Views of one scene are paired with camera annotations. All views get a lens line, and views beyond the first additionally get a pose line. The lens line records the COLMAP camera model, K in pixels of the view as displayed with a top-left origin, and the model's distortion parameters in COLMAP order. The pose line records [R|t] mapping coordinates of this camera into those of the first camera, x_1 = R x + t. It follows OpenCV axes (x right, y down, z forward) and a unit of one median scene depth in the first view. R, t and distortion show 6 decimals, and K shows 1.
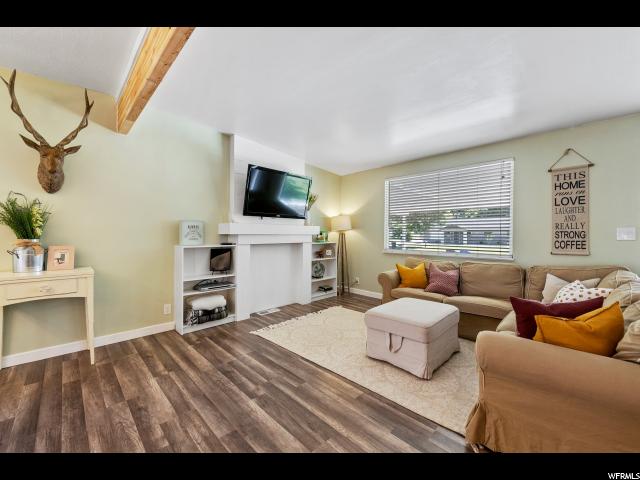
lens RADIAL K [[257.1, 0, 320.8], [0, 257.1, 234.6], [0, 0, 1]] dist [-0.000123, -0.000237]
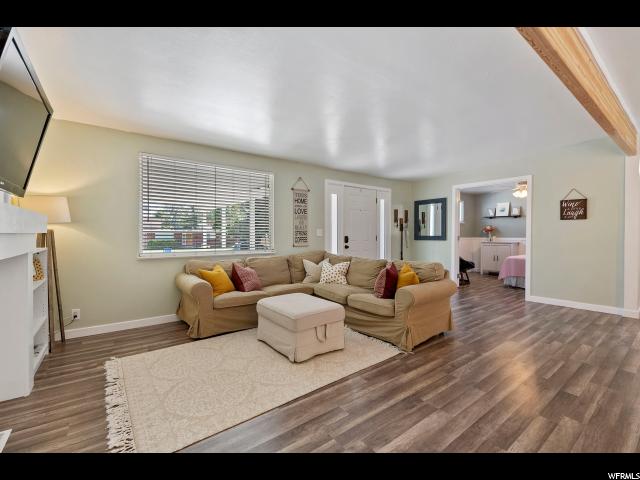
lens RADIAL K [[281.5, 0, 320.5], [0, 281.5, 238.8], [0, 0, 1]] dist [0.000543, -0.000013]
pose [[0.136605, -0.021817, 0.990385, -0.690062], [-0.001734, 0.999751, 0.022263, -0.003879], [-0.990624, -0.004759, 0.136533, 0.658856]]
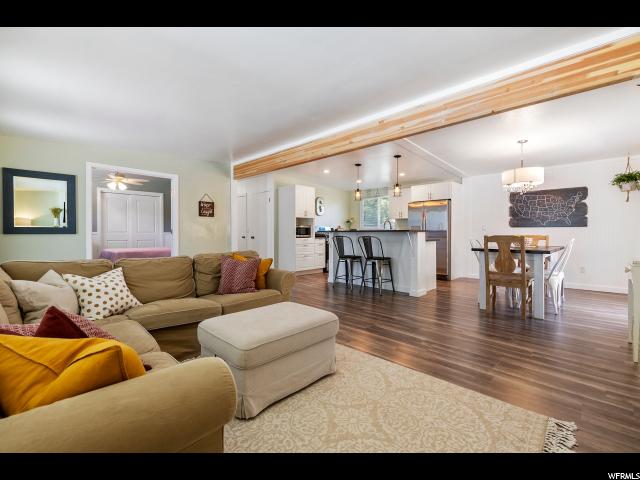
lens RADIAL K [[281.5, 0, 320.5], [0, 281.5, 238.8], [0, 0, 1]] dist [0.000543, -0.000013]
pose [[-0.999952, -0.007436, -0.006374, 0.198864], [-0.007550, 0.999807, 0.018114, 0.042109], [0.006238, 0.018161, -0.999816, 1.579548]]
